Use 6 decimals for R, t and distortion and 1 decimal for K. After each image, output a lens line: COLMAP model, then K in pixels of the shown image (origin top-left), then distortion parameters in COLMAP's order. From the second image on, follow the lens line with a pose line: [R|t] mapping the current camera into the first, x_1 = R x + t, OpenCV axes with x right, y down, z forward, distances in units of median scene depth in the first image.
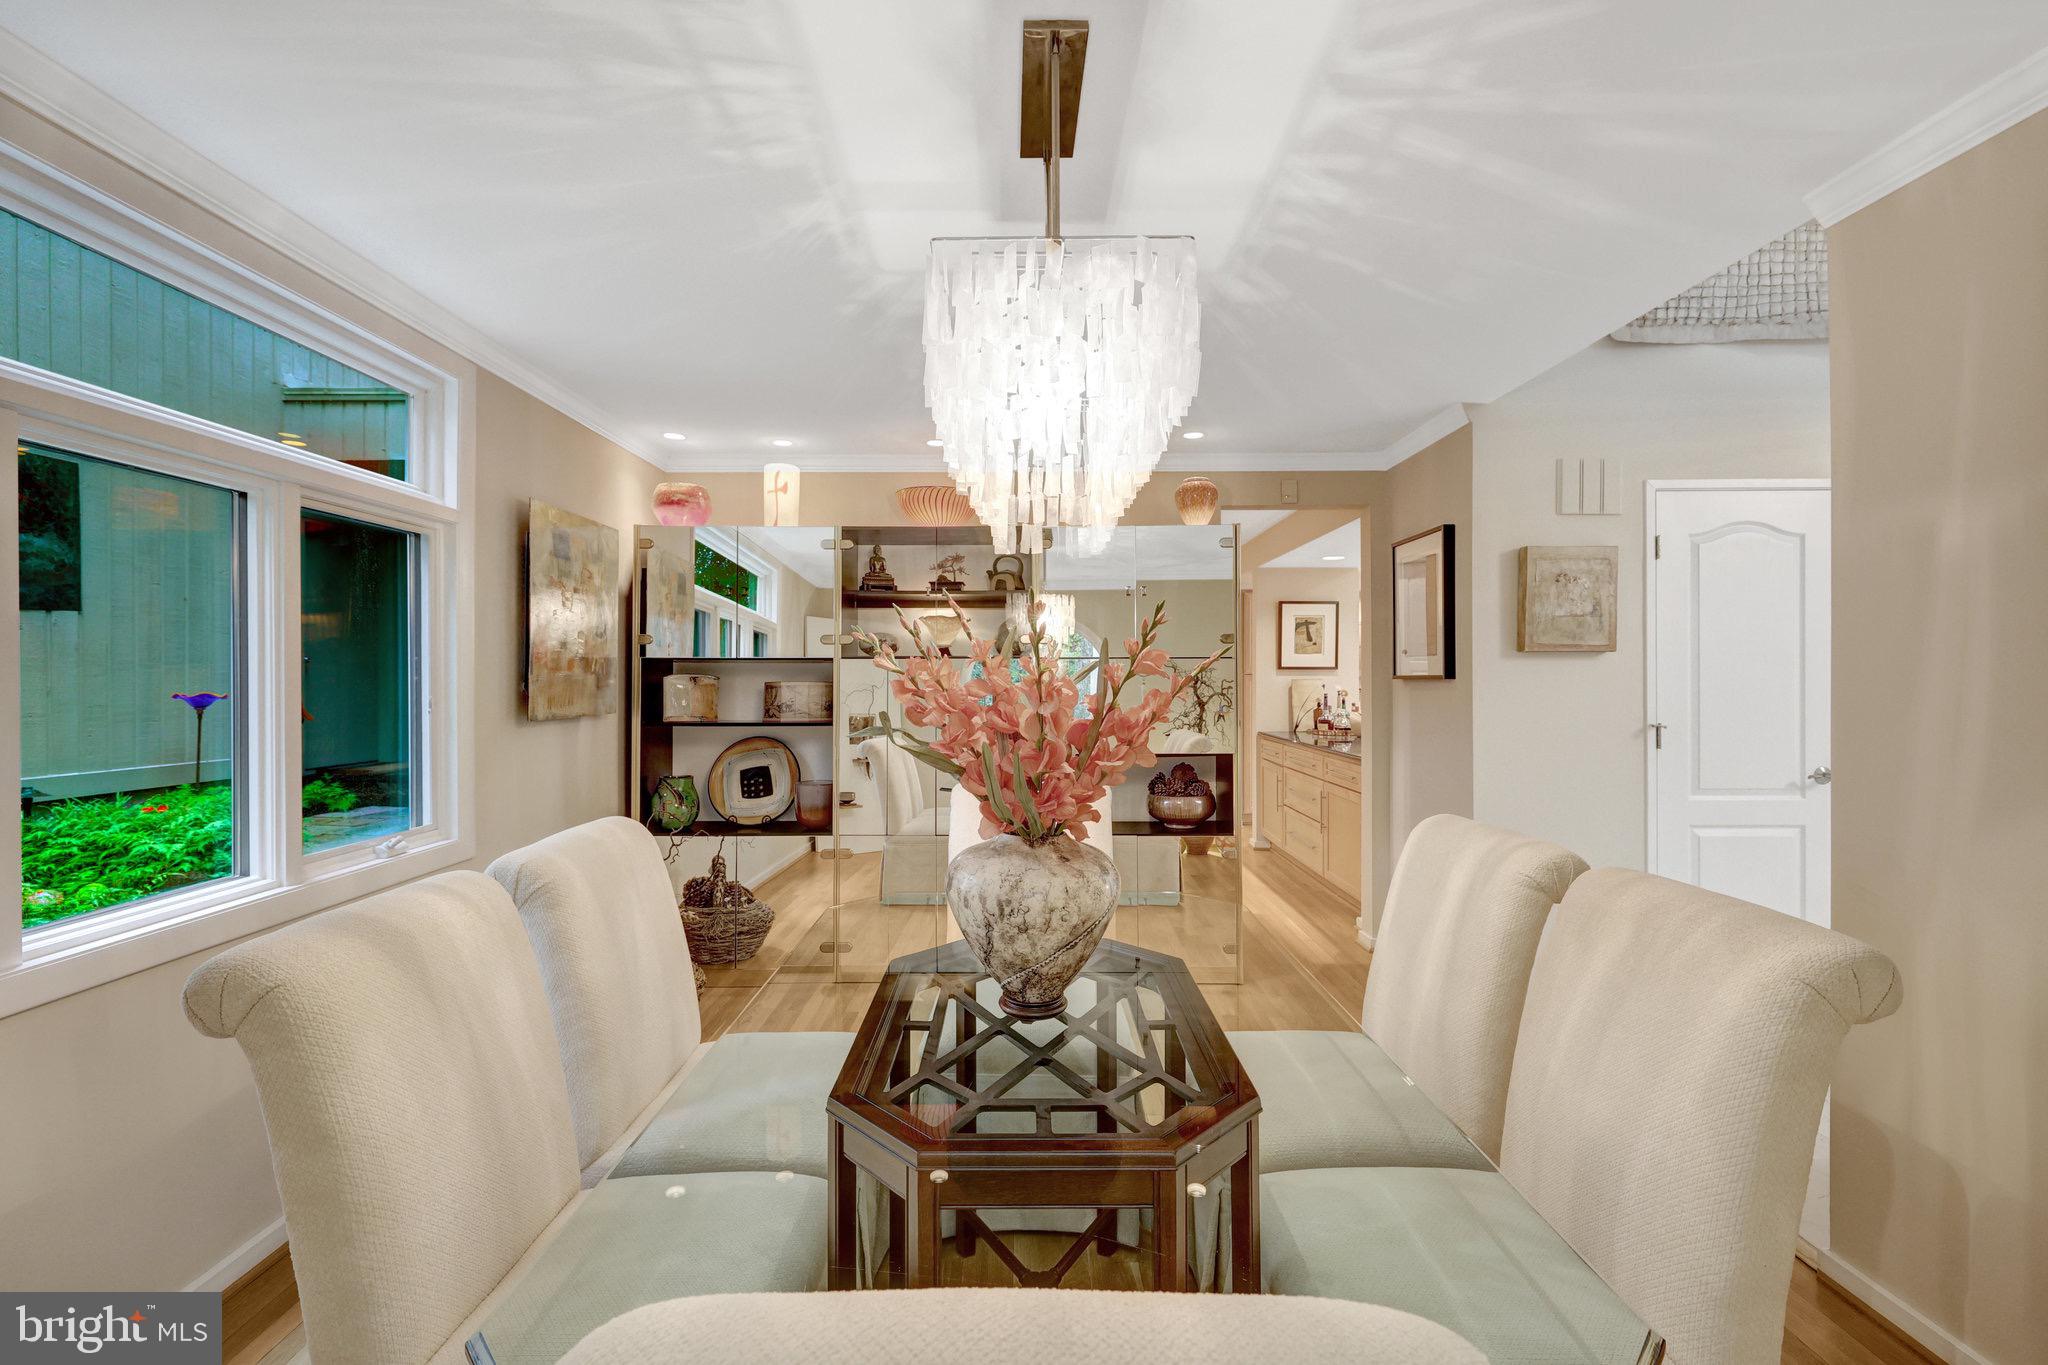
lens RADIAL K [[885.0, 0, 1022.0], [0, 885.0, 670.2], [0, 0, 1]] dist [-0.001029, 0.000926]
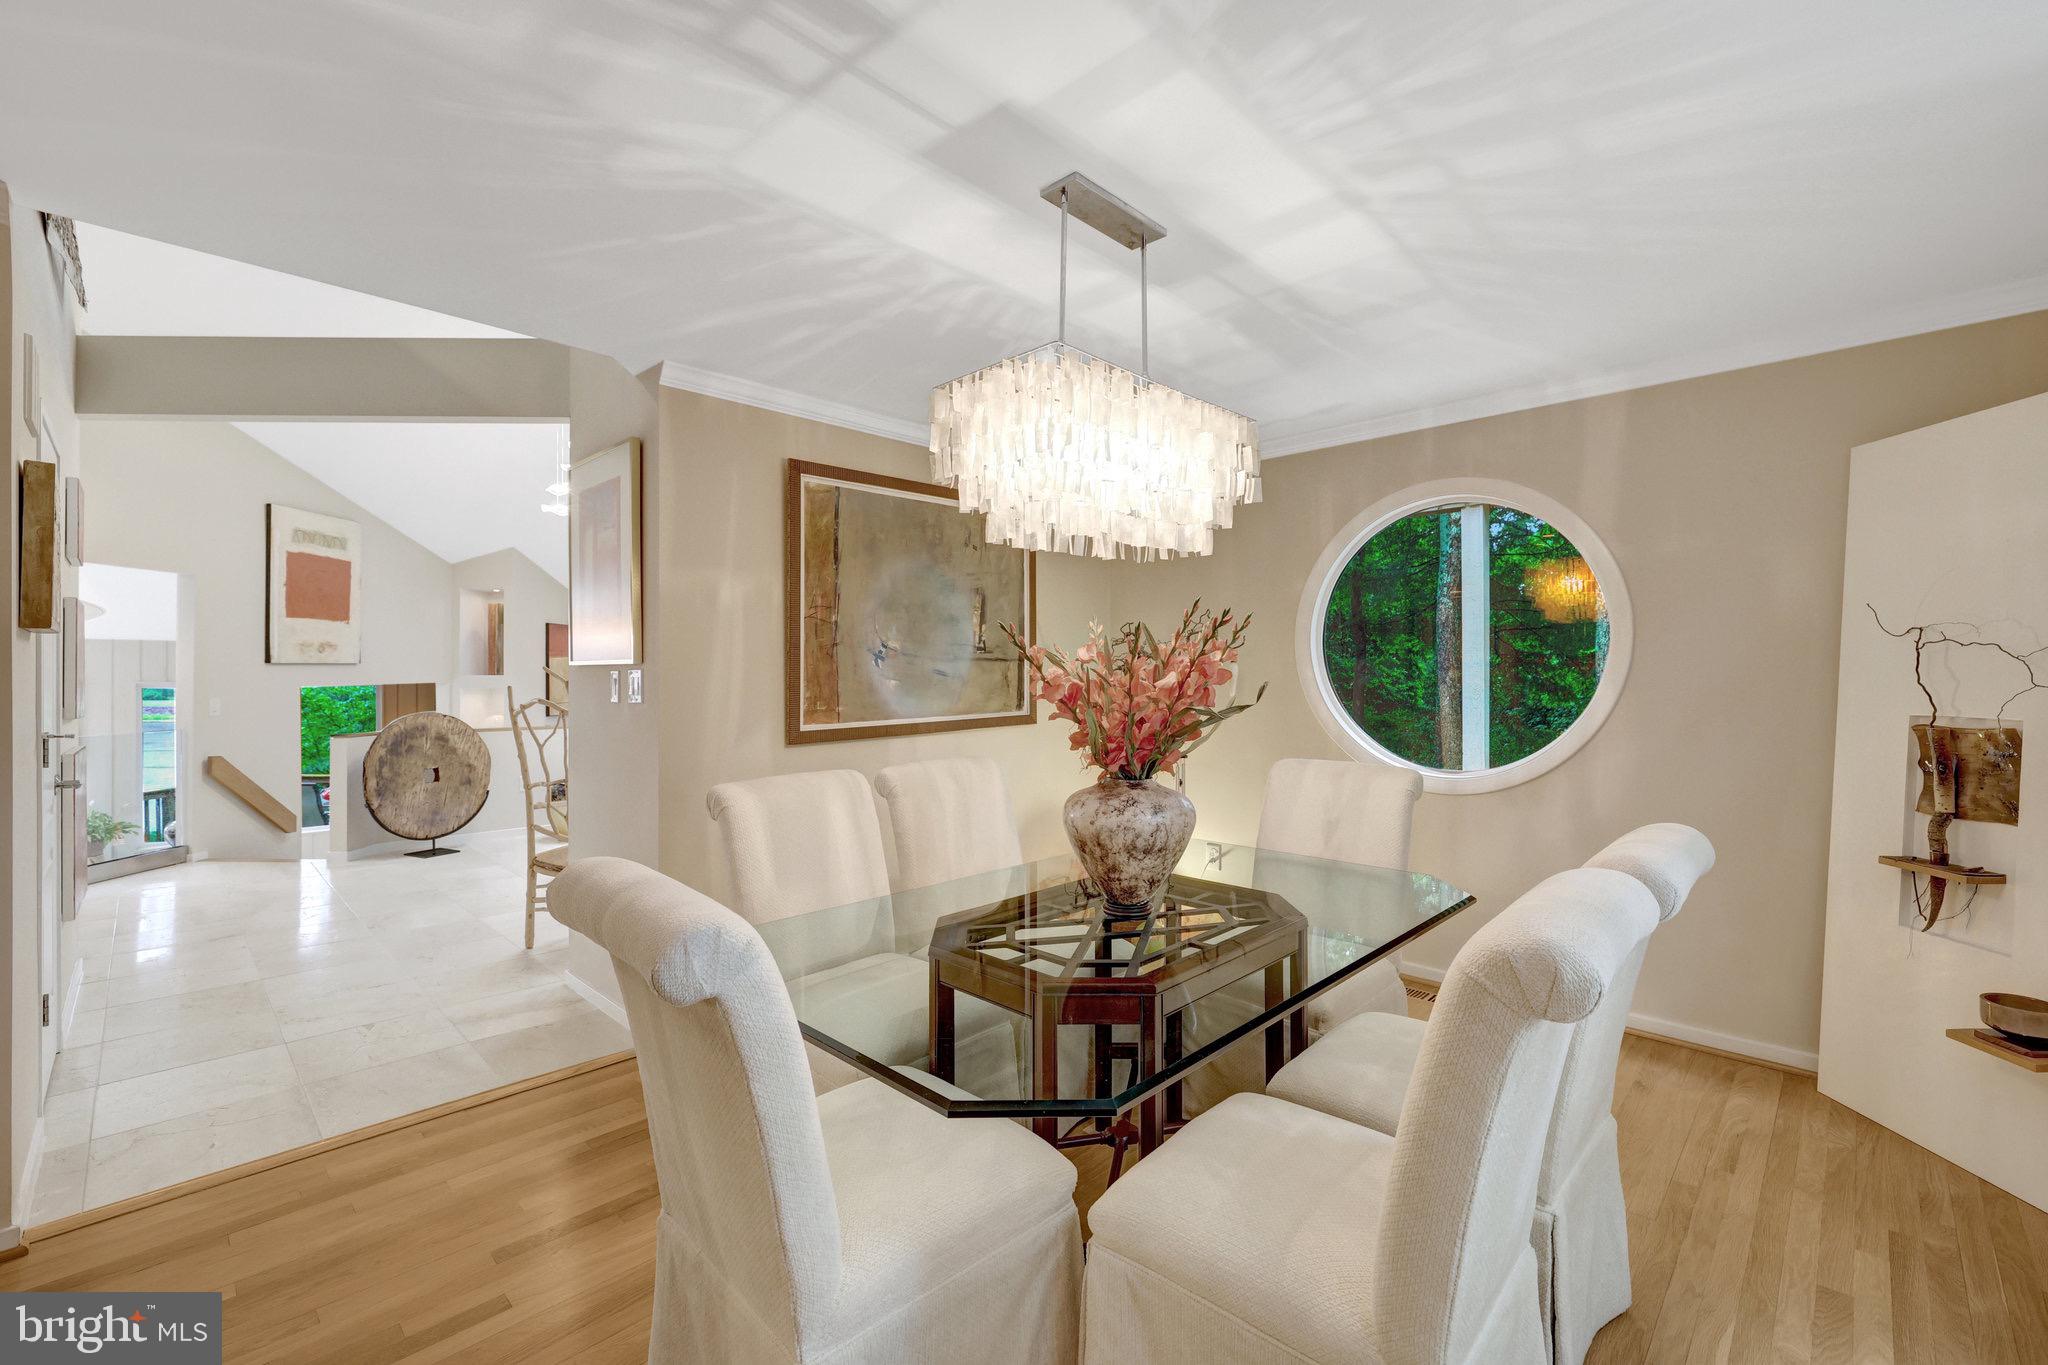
lens RADIAL K [[885.0, 0, 1015.9], [0, 885.0, 676.1], [0, 0, 1]] dist [-0.001029, 0.000926]
pose [[-0.728719, -0.002412, 0.684808, -0.696279], [0.001195, 0.999988, 0.004793, 0.020823], [-0.684812, 0.004311, -0.728707, 1.860930]]
